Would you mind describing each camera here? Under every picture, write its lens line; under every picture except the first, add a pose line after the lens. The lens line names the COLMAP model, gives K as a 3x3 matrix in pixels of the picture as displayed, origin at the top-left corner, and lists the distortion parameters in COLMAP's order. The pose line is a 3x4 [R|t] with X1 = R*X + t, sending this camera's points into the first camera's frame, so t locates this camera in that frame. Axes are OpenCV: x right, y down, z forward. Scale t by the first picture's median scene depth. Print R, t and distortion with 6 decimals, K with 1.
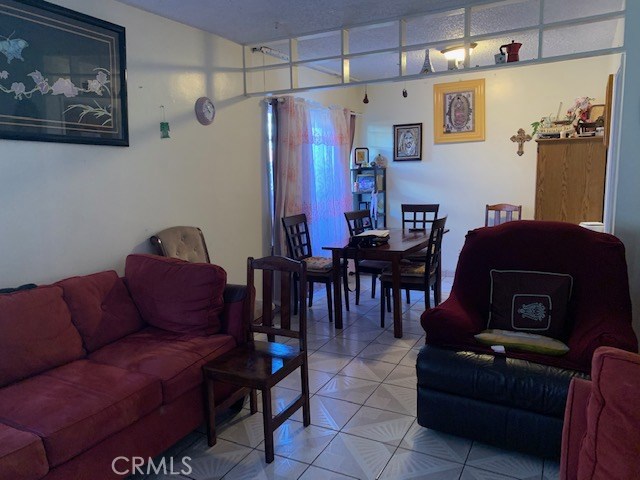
lens RADIAL K [[490.4, 0, 314.0], [0, 490.4, 243.0], [0, 0, 1]] dist [0.012760, -0.007224]
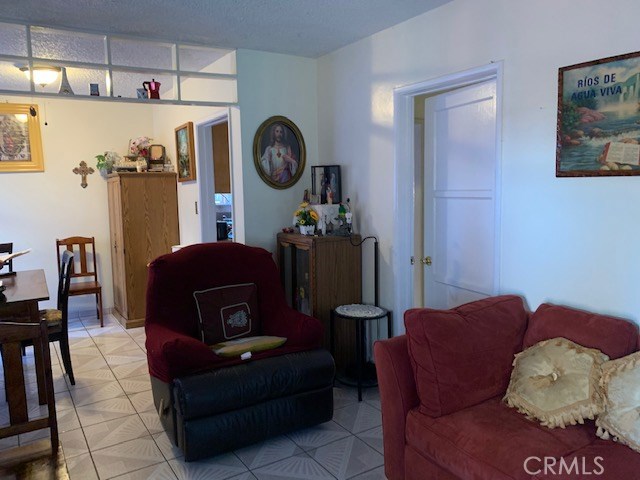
lens RADIAL K [[490.4, 0, 313.6], [0, 490.4, 238.1], [0, 0, 1]] dist [0.012760, -0.007224]
pose [[0.489345, -0.076575, 0.868722, -0.263877], [0.148186, 0.988953, 0.003701, -0.015709], [-0.859408, 0.126921, 0.495286, 0.149837]]
